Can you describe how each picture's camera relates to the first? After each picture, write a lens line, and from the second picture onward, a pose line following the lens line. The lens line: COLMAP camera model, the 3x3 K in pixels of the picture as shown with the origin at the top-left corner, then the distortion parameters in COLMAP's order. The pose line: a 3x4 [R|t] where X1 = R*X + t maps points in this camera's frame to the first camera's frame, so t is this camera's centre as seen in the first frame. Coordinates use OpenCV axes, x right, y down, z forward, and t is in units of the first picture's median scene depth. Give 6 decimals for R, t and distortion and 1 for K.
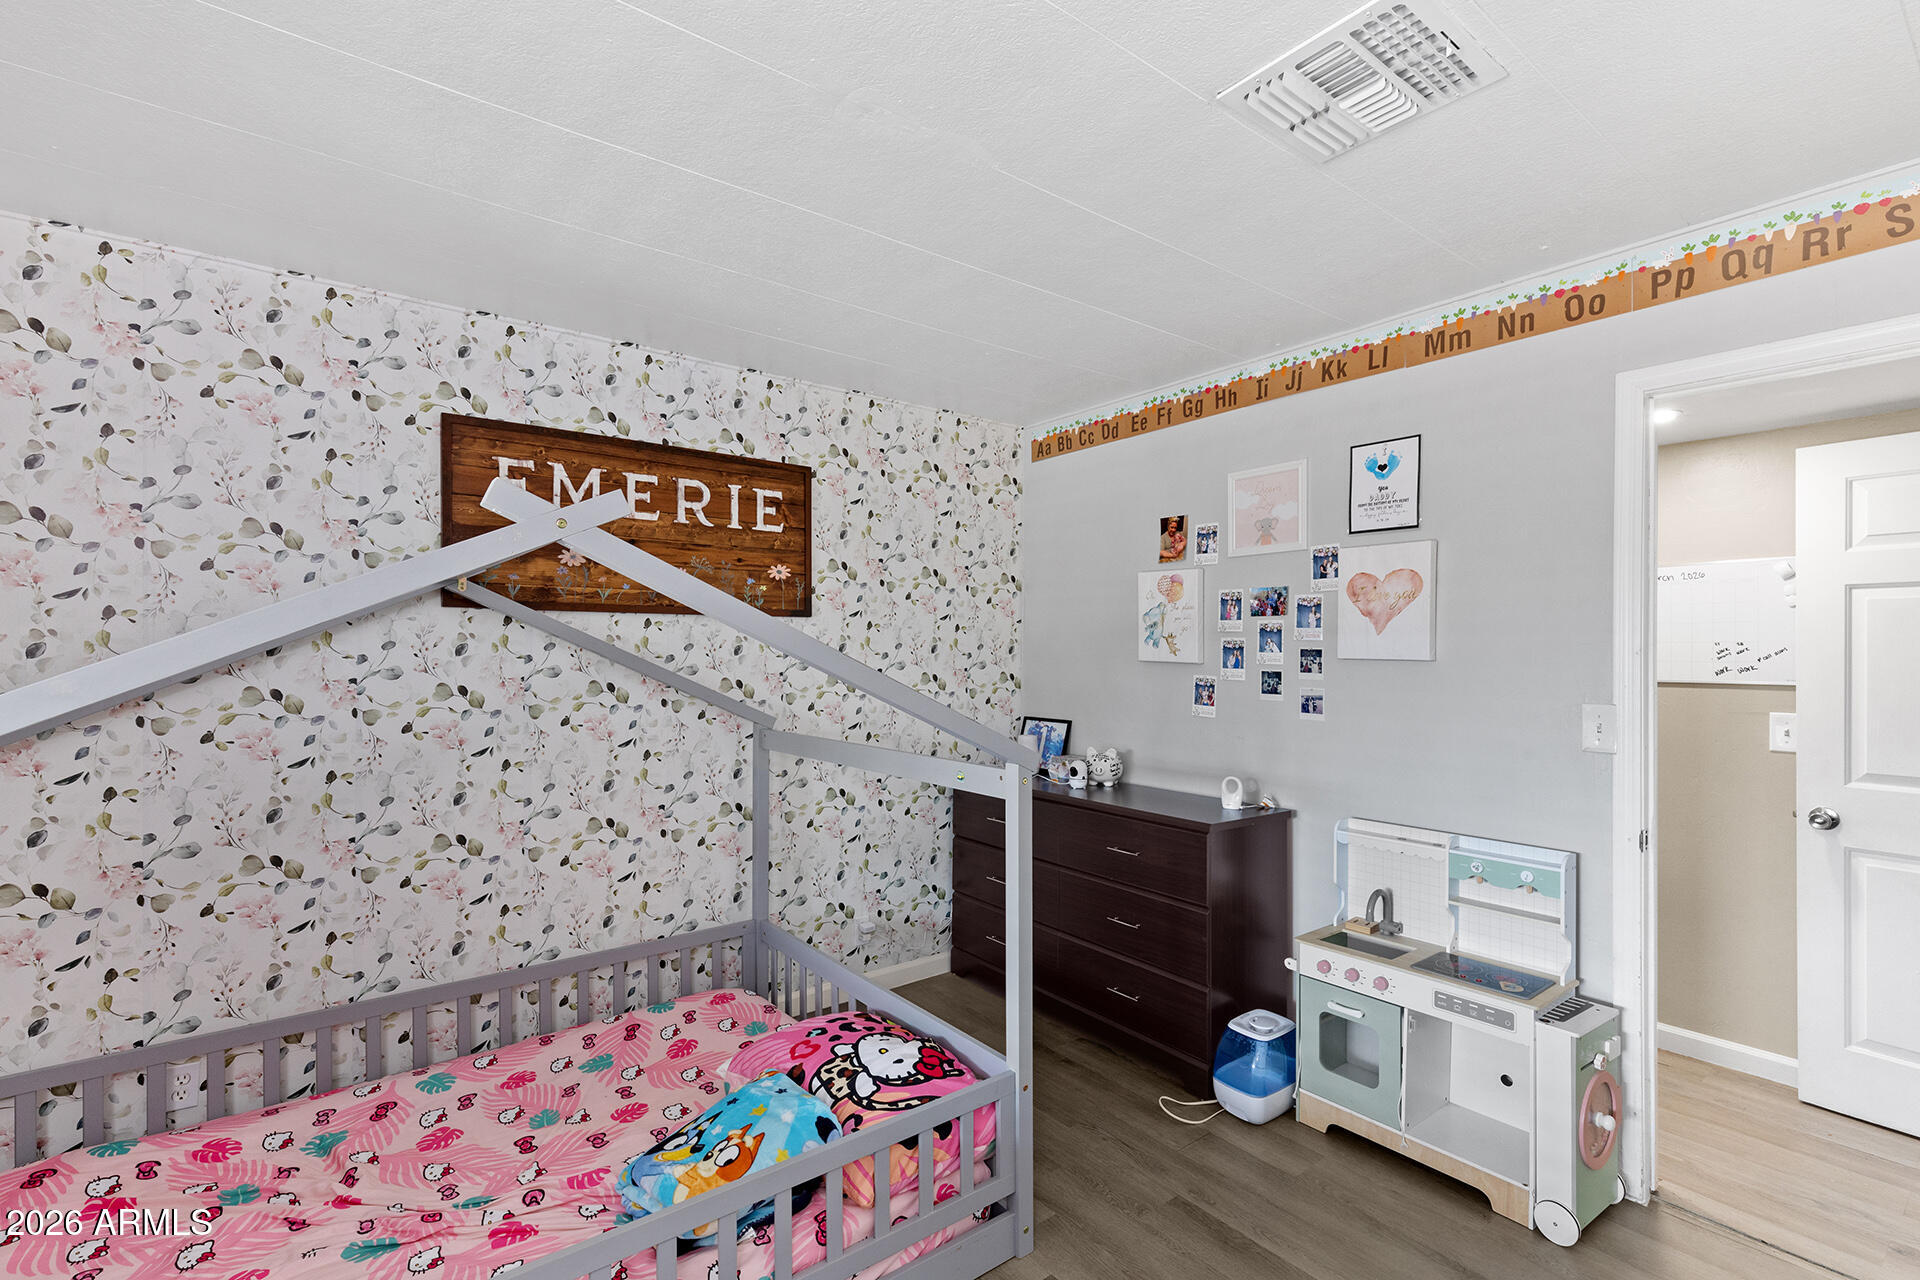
lens RADIAL K [[869.0, 0, 955.2], [0, 869.0, 649.7], [0, 0, 1]] dist [0.010099, 0.000611]
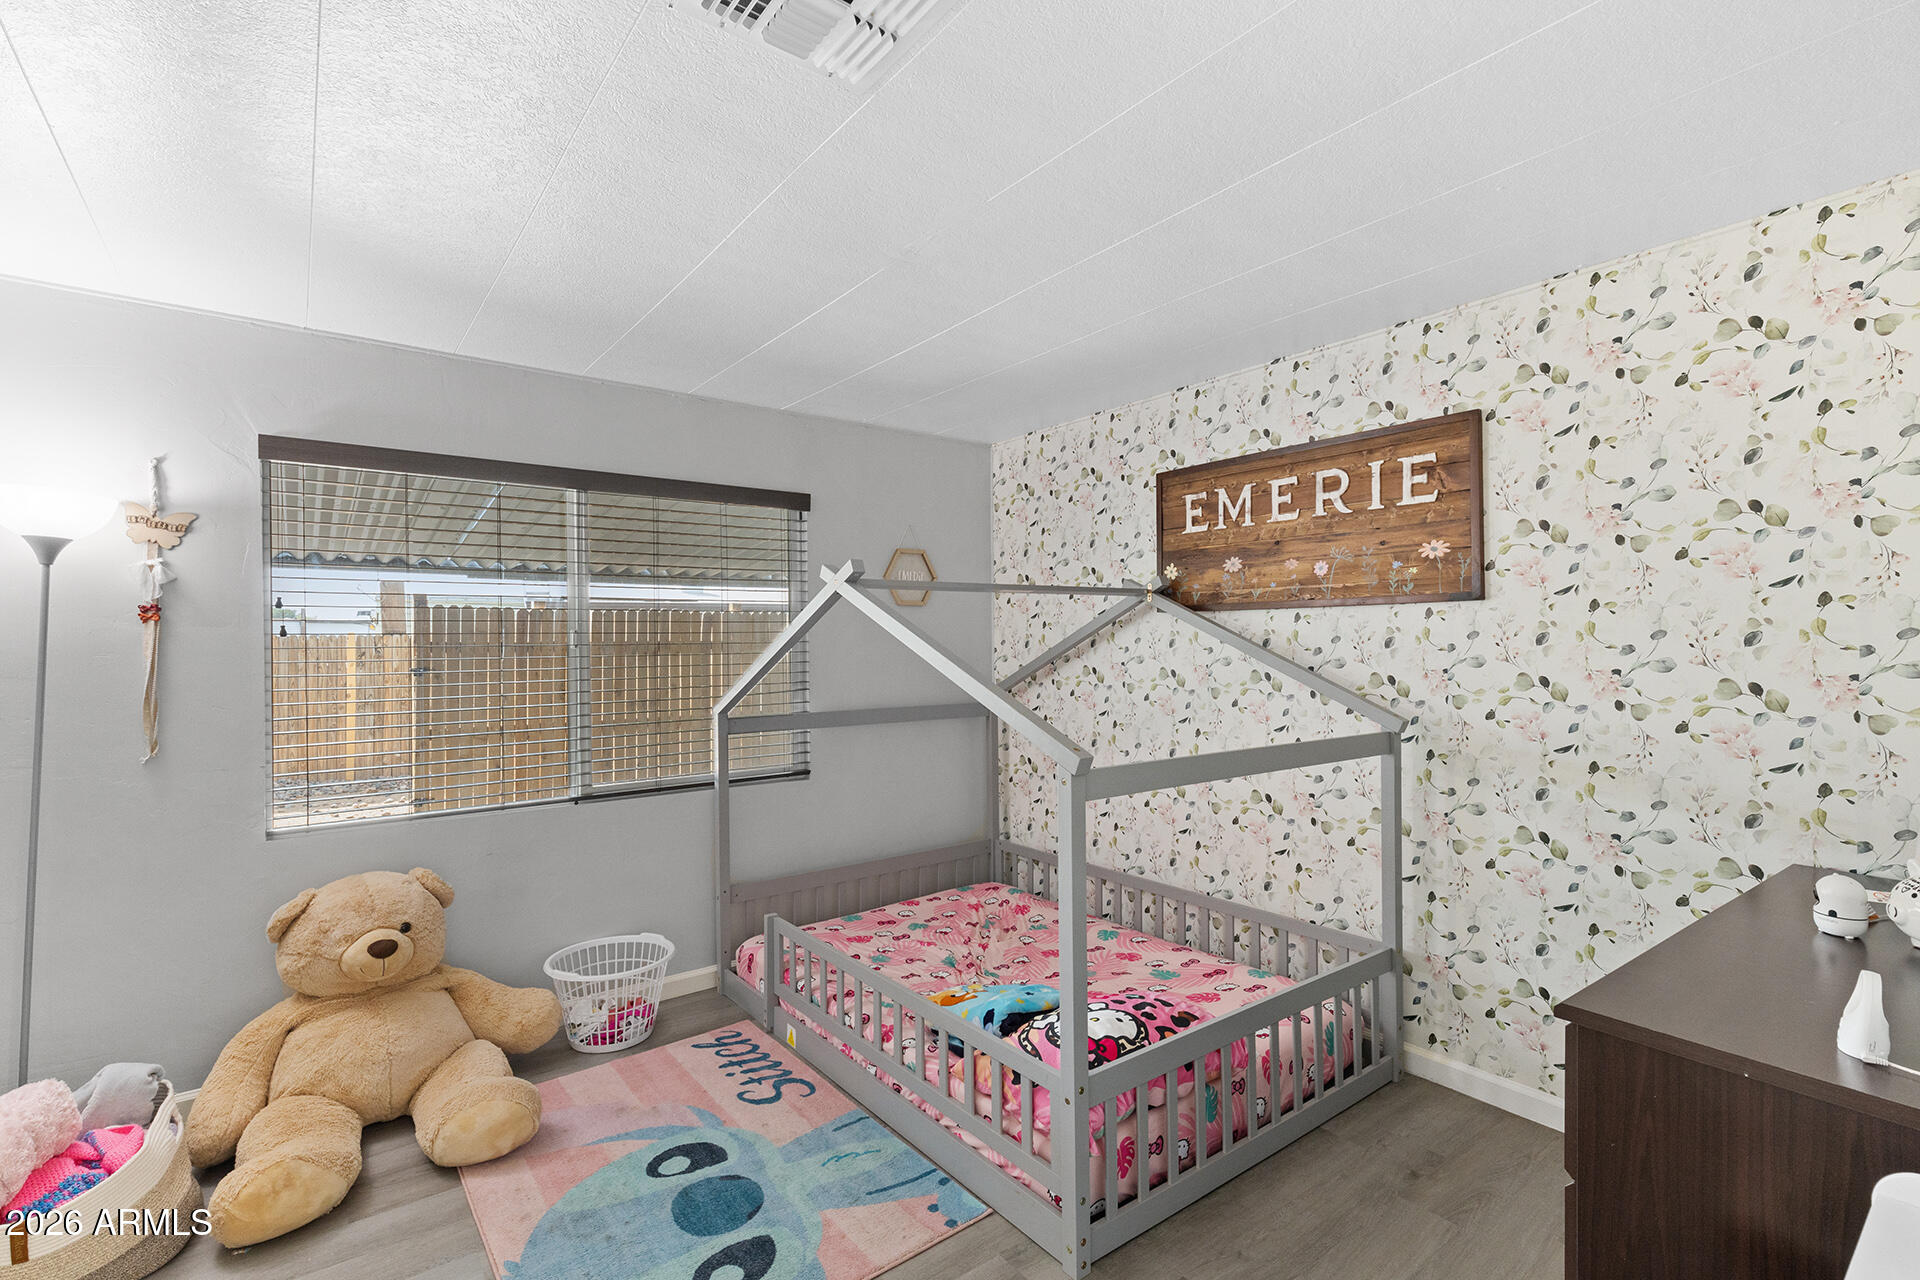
lens RADIAL K [[869.0, 0, 952.7], [0, 869.0, 644.3], [0, 0, 1]] dist [0.010099, 0.000611]
pose [[-0.008087, 0.002263, -0.999965, 0.680946], [0.009484, 0.999953, 0.002186, -0.003993], [0.999922, -0.009466, -0.008108, 0.576073]]
